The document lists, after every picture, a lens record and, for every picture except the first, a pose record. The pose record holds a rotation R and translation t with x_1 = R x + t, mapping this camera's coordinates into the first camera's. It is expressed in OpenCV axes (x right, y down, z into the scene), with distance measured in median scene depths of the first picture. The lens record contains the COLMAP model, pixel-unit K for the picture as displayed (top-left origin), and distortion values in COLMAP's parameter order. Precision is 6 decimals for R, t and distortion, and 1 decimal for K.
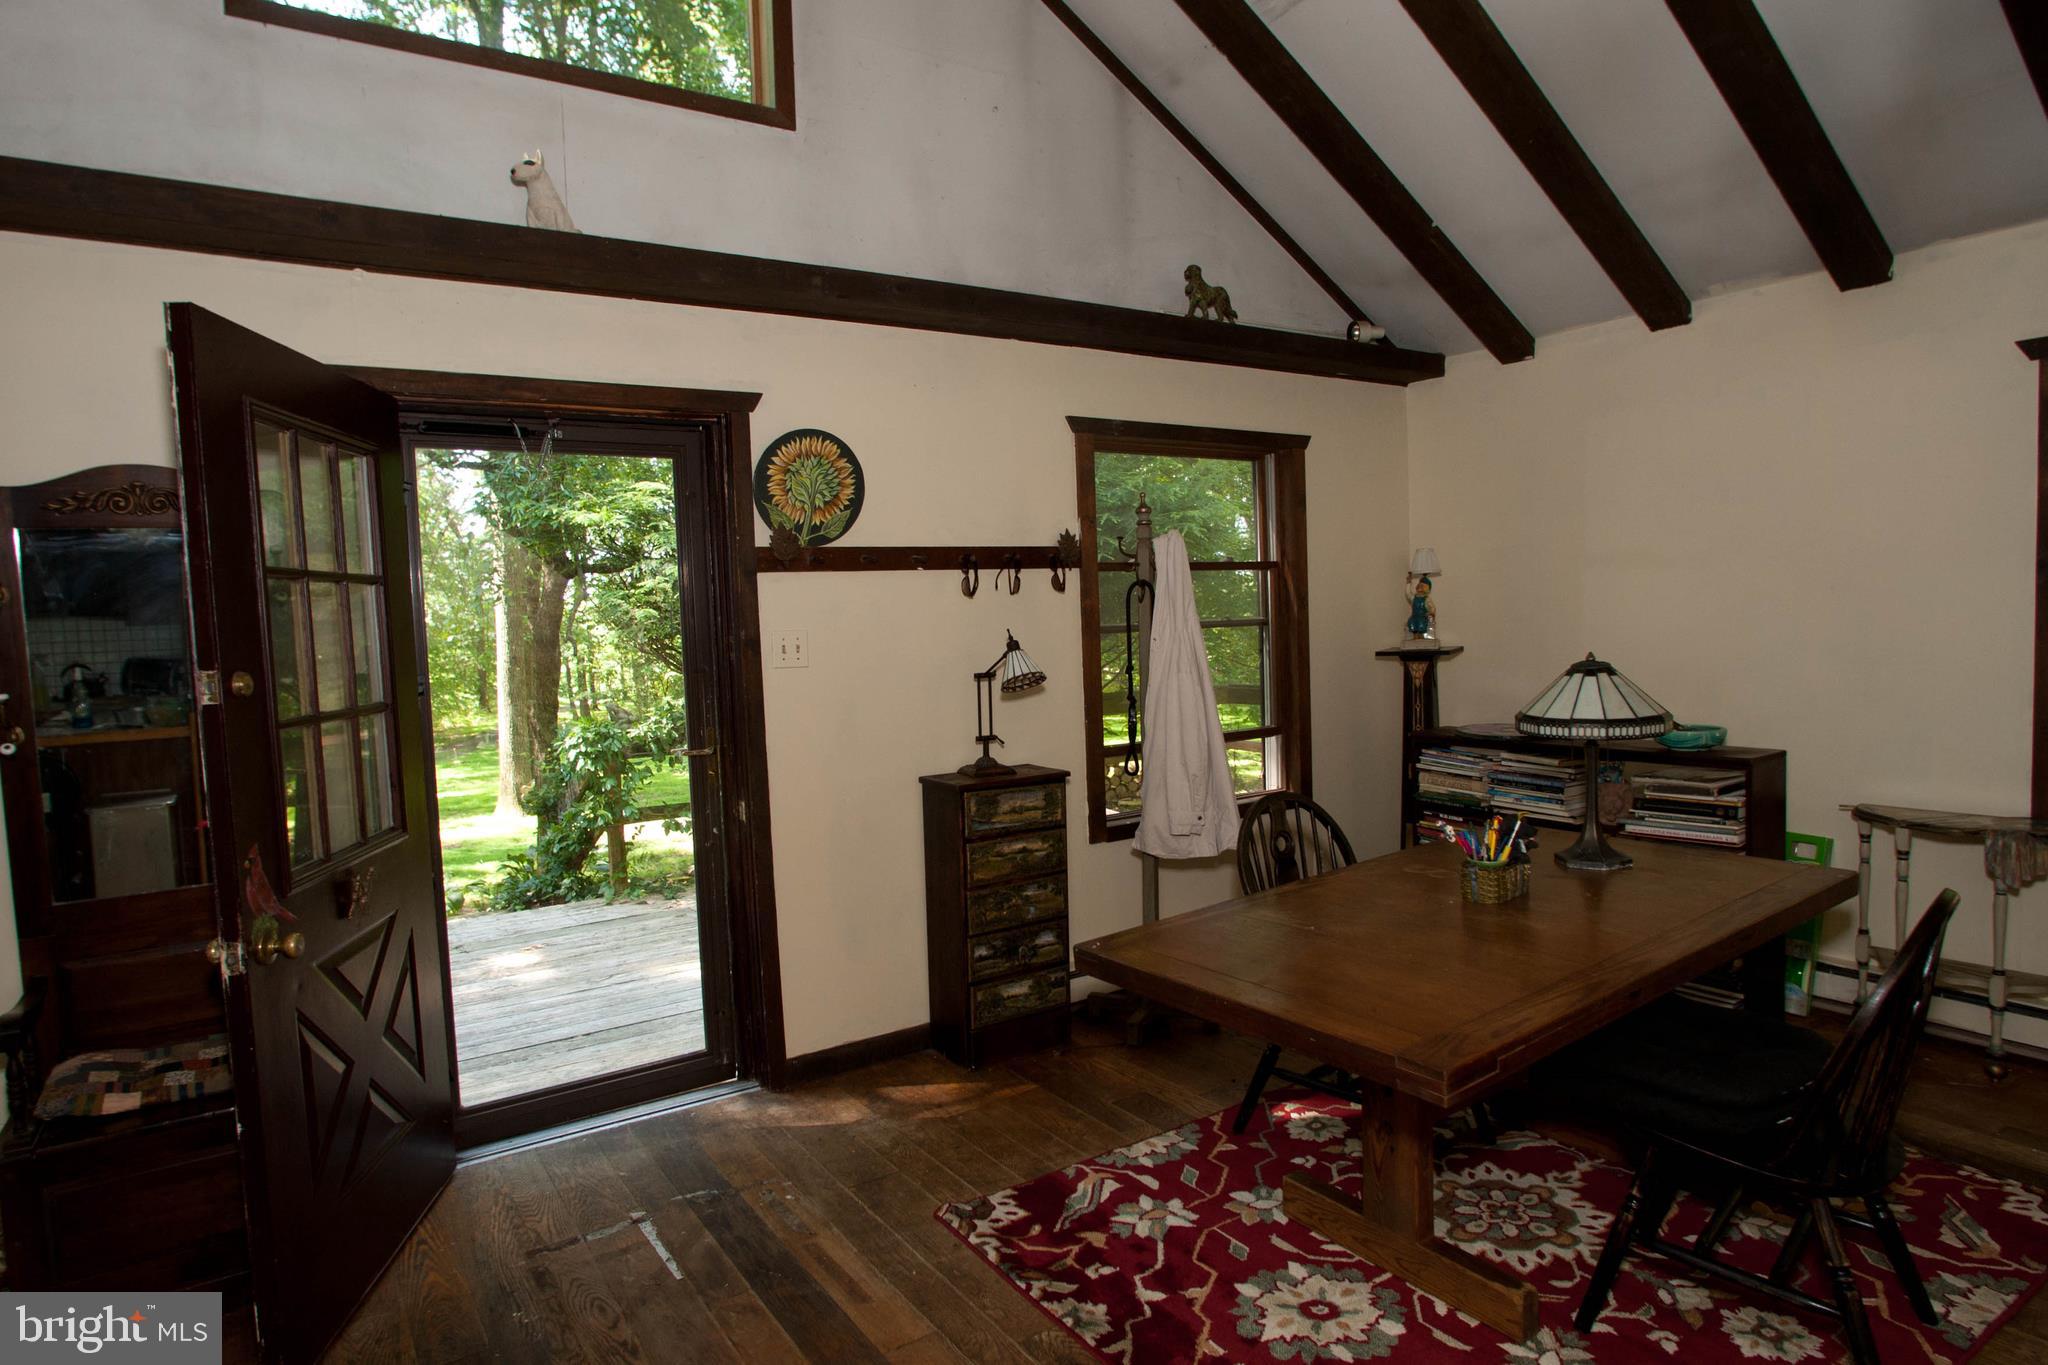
lens RADIAL K [[1127.4, 0, 1018.4], [0, 1127.4, 692.0], [0, 0, 1]] dist [-0.018240, 0.002541]
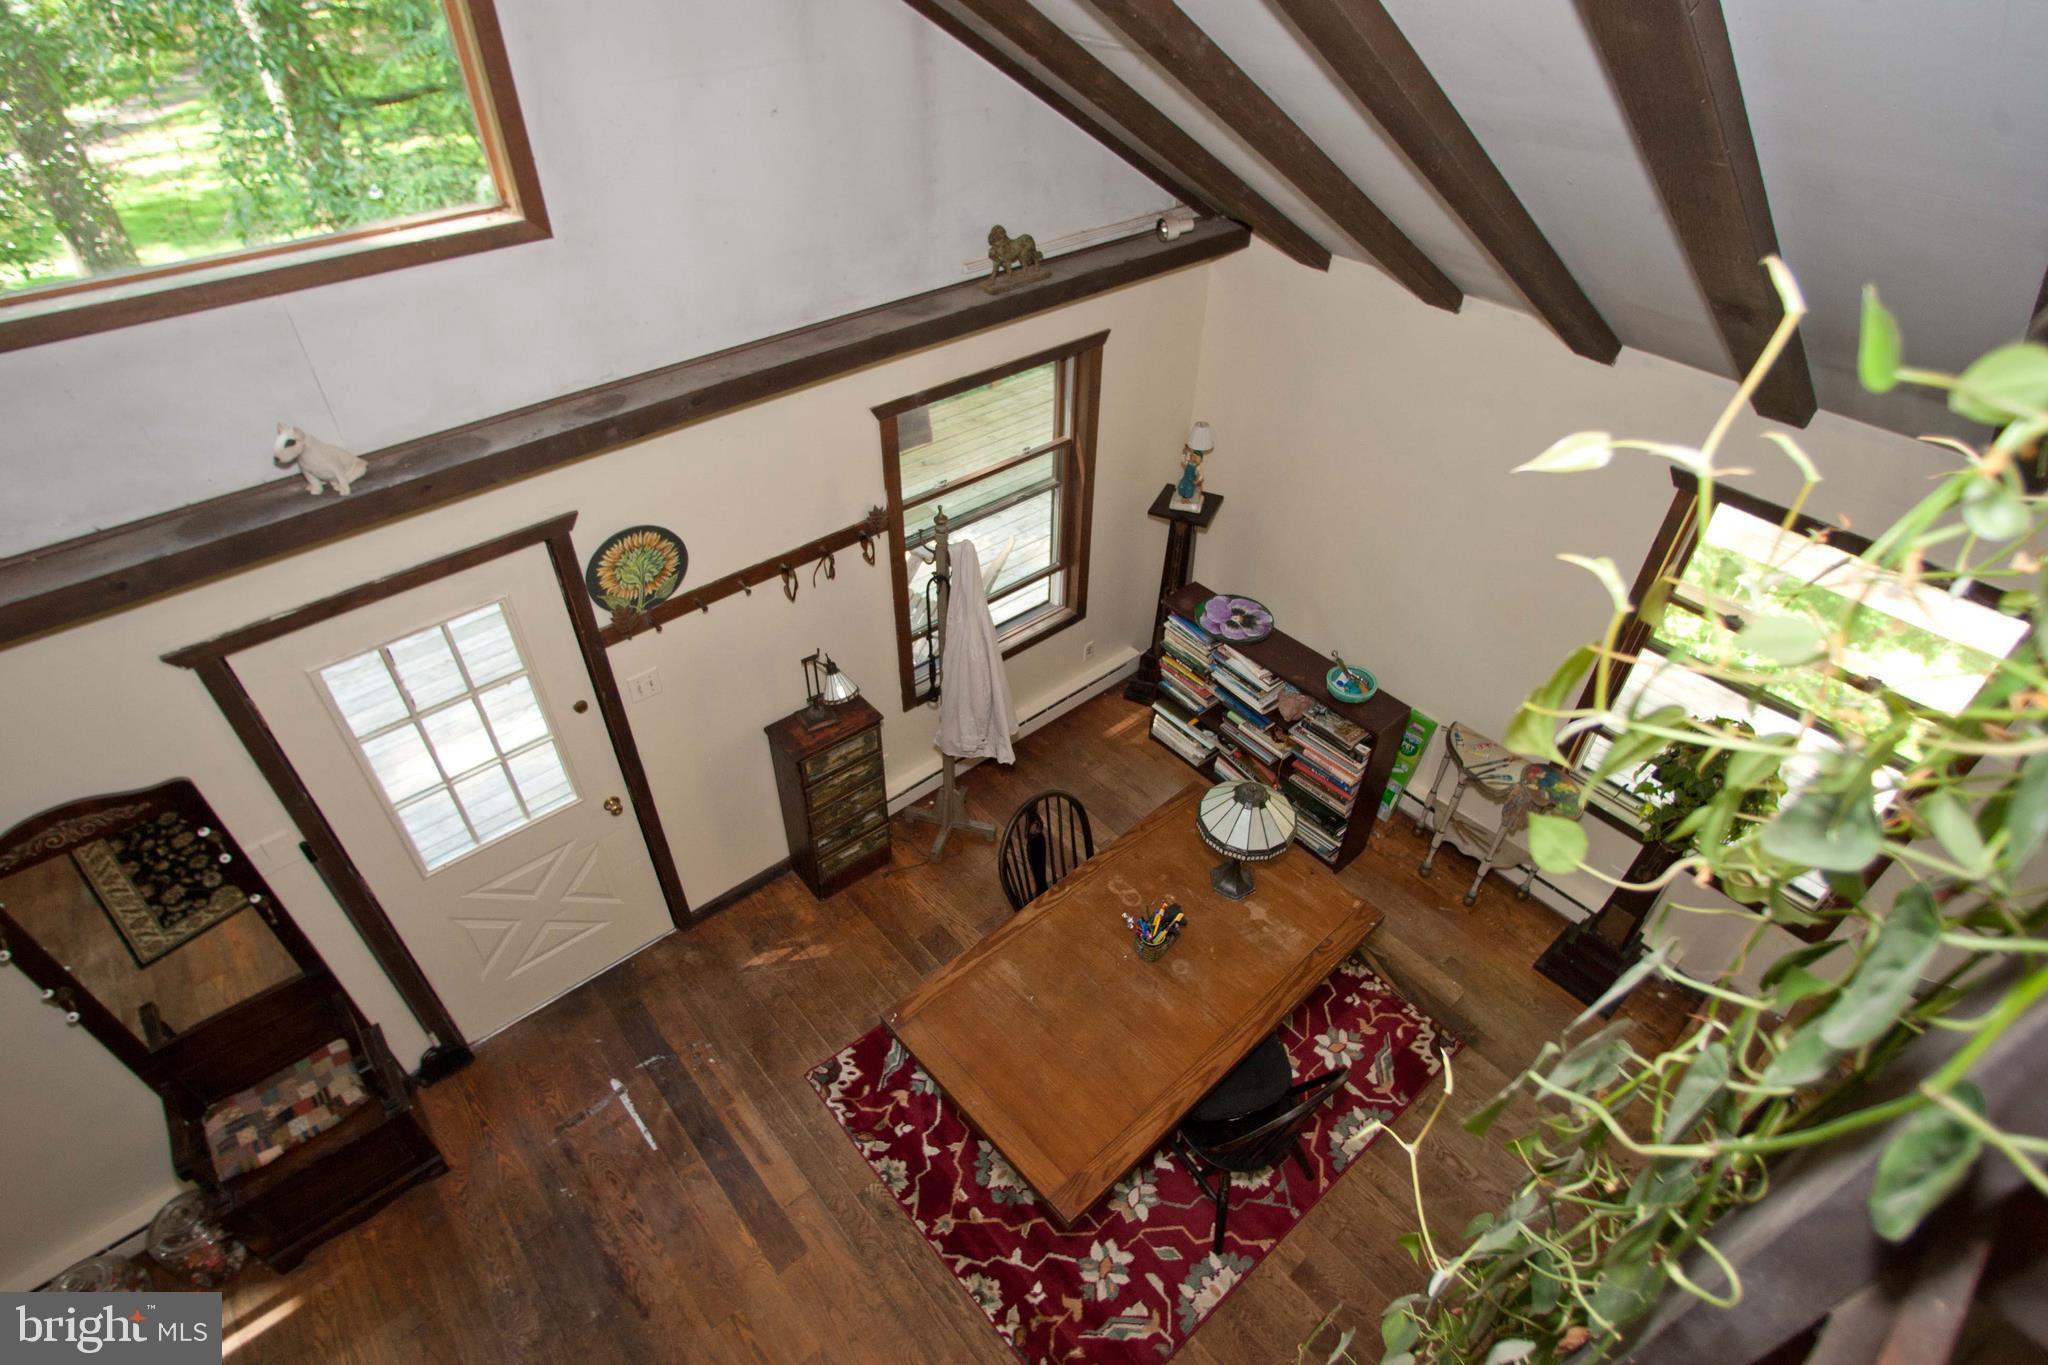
lens RADIAL K [[1046.0, 0, 1018.4], [0, 1046.0, 692.1], [0, 0, 1]] dist [-0.007593, 0.001404]
pose [[0.990990, -0.043357, 0.126728, 0.053481], [-0.040147, 0.806499, 0.589870, -0.731370], [-0.127781, -0.589643, 0.797492, 0.056757]]
